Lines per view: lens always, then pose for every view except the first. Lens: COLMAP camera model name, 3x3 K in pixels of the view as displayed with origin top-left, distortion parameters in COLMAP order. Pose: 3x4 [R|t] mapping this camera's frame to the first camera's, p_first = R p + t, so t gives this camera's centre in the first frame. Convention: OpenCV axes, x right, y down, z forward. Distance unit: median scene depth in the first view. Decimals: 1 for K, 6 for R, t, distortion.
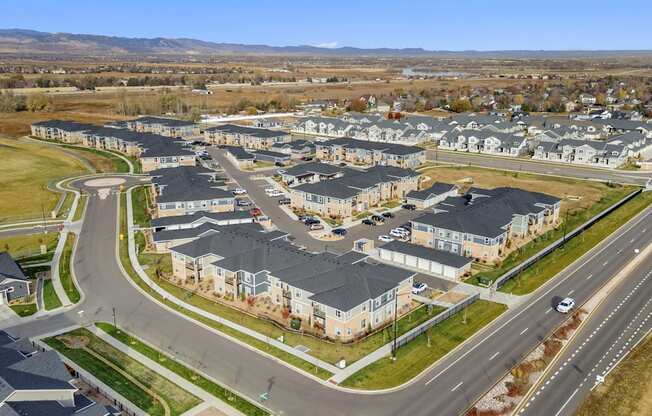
lens RADIAL K [[561.4, 0, 326.0], [0, 561.4, 208.0], [0, 0, 1]] dist [0.051542, -0.003233]
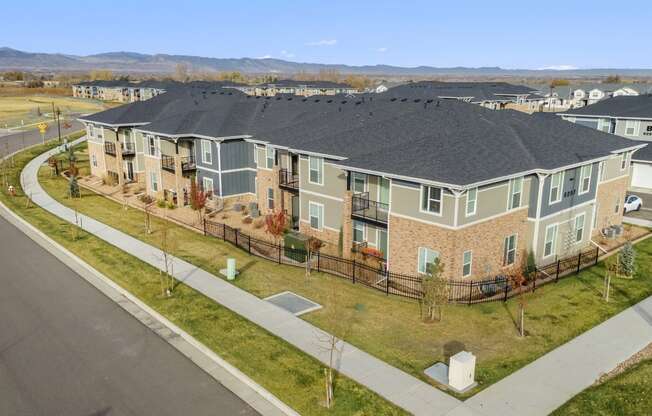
lens RADIAL K [[561.4, 0, 326.0], [0, 561.4, 208.0], [0, 0, 1]] dist [0.051542, -0.003233]
pose [[0.991610, 0.038675, -0.123347, 0.003365], [-0.040448, 0.999111, -0.011898, 0.183506], [0.122777, 0.016787, 0.992292, 0.653493]]
